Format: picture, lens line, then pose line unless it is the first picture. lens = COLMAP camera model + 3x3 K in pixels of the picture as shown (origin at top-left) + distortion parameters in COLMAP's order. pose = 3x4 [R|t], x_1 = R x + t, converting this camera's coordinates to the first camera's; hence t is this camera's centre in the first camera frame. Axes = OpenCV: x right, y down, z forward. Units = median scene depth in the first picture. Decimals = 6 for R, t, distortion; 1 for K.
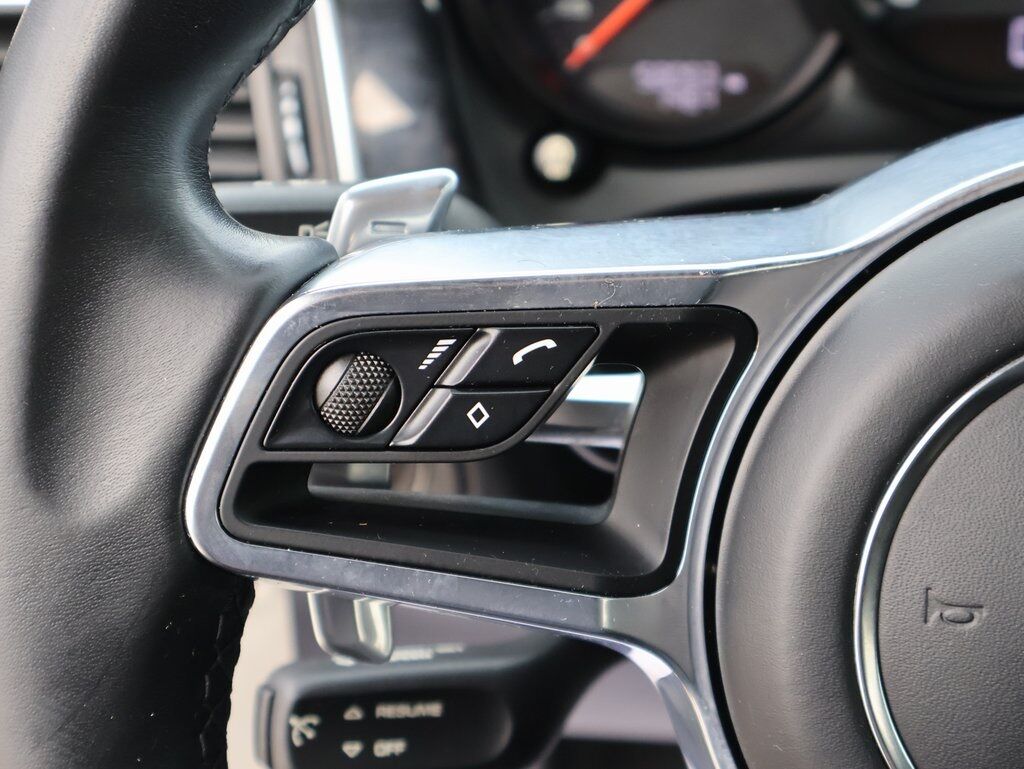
lens RADIAL K [[2100.0, 0, 519.8], [0, 2100.0, 385.0], [0, 0, 1]] dist [0.060865, 0.000000]
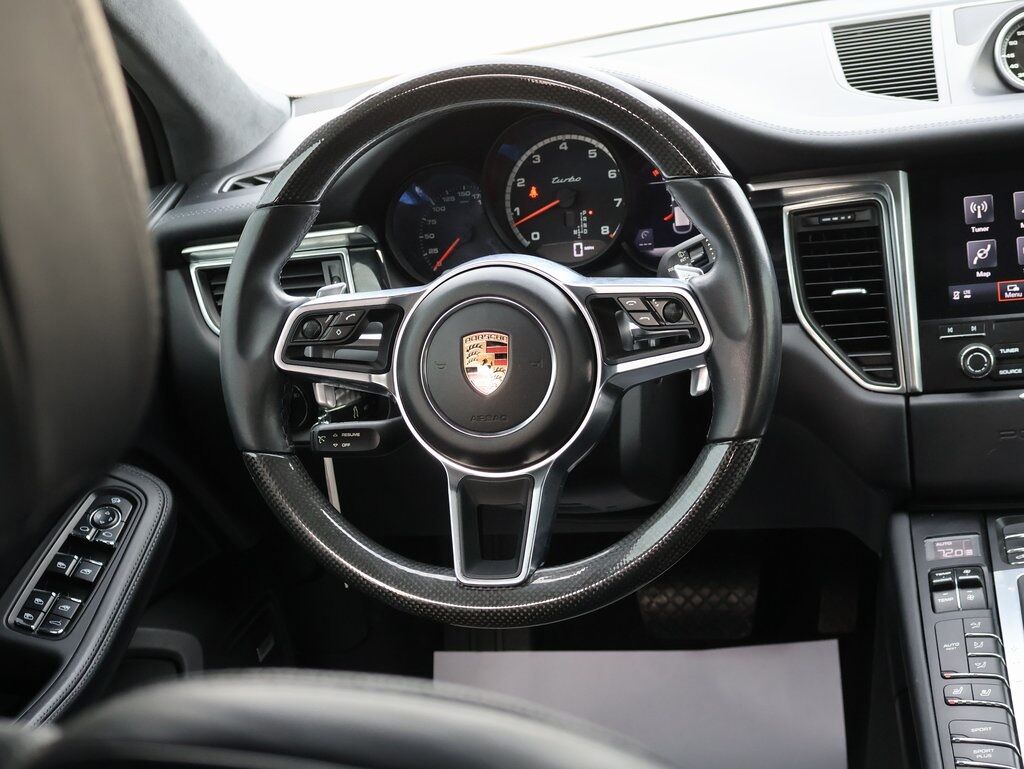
lens RADIAL K [[1659.4, 0, 529.8], [0, 1659.4, 395.6], [0, 0, 1]] dist [-0.005519, 0.000000]
pose [[0.991193, -0.067383, -0.114002, 0.743127], [0.052836, 0.990605, -0.126137, 0.587827], [0.121430, 0.119003, 0.985441, -2.296314]]
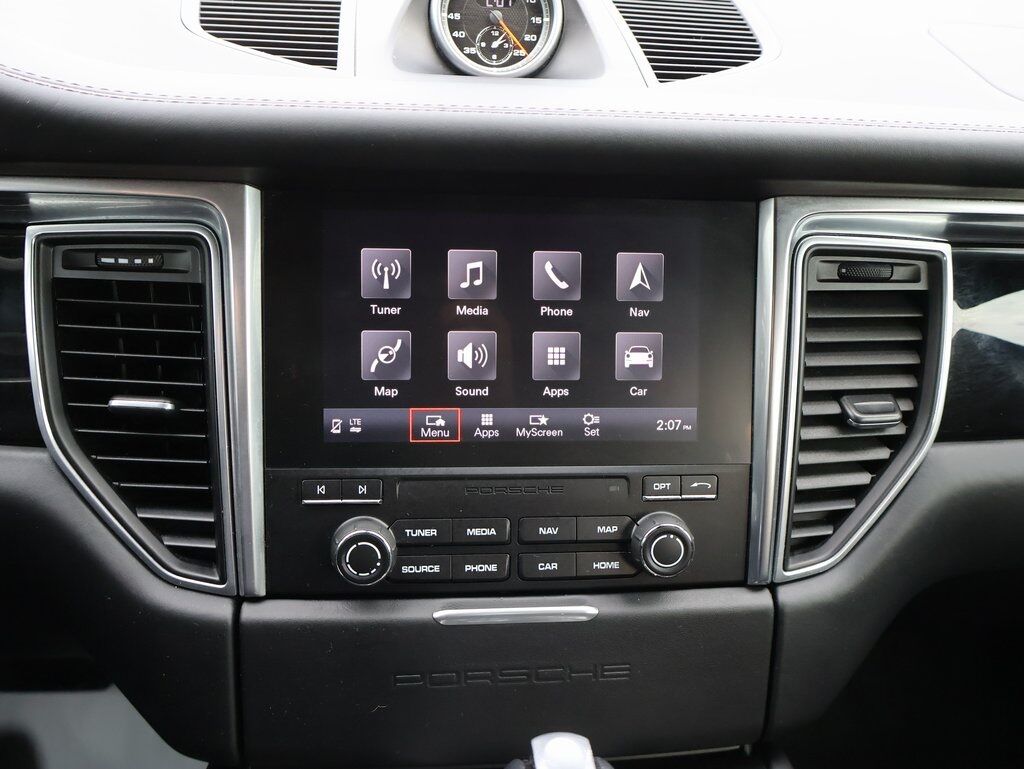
lens RADIAL K [[934.8, 0, 490.0], [0, 934.8, 403.4], [0, 0, 1]] dist [-0.008197, 0.000000]
pose [[0.969294, -0.018619, 0.245198, 1.183666], [0.016197, 0.999798, 0.011889, -0.092664], [-0.245370, -0.007553, 0.969400, 0.287924]]
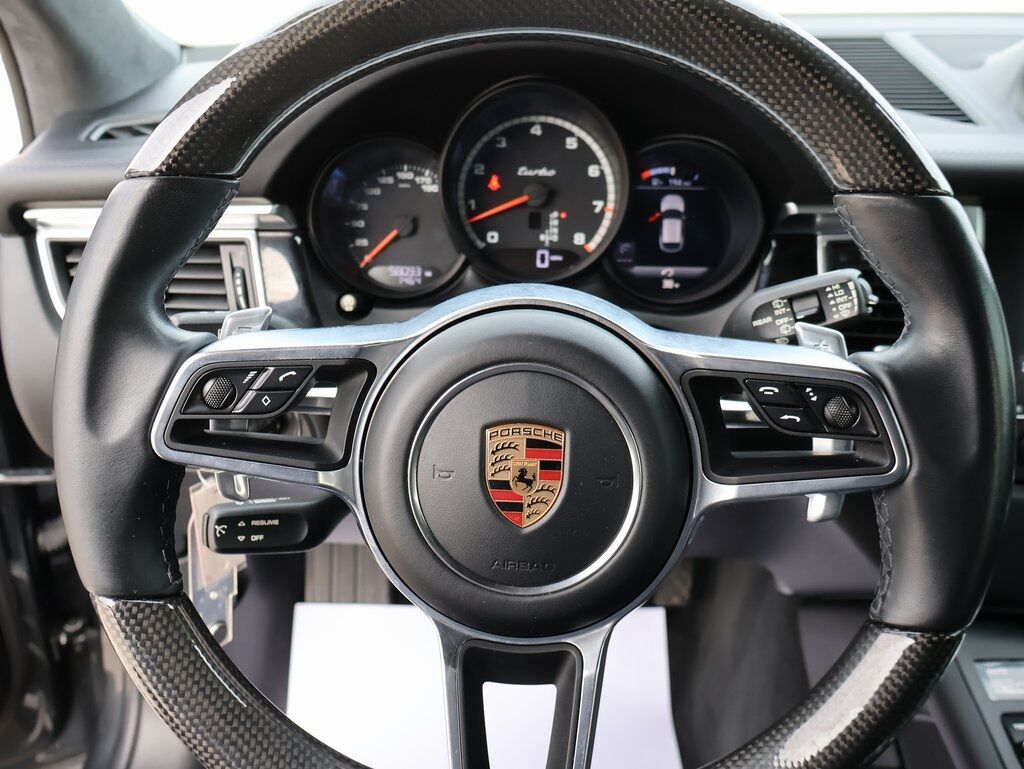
lens RADIAL K [[934.8, 0, 508.2], [0, 934.8, 388.0], [0, 0, 1]] dist [-0.008197, 0.000000]
pose [[0.995141, 0.000970, 0.098456, 0.156821], [0.000991, 0.999802, -0.019864, 0.020790], [-0.098455, 0.019865, 0.994943, -0.172450]]
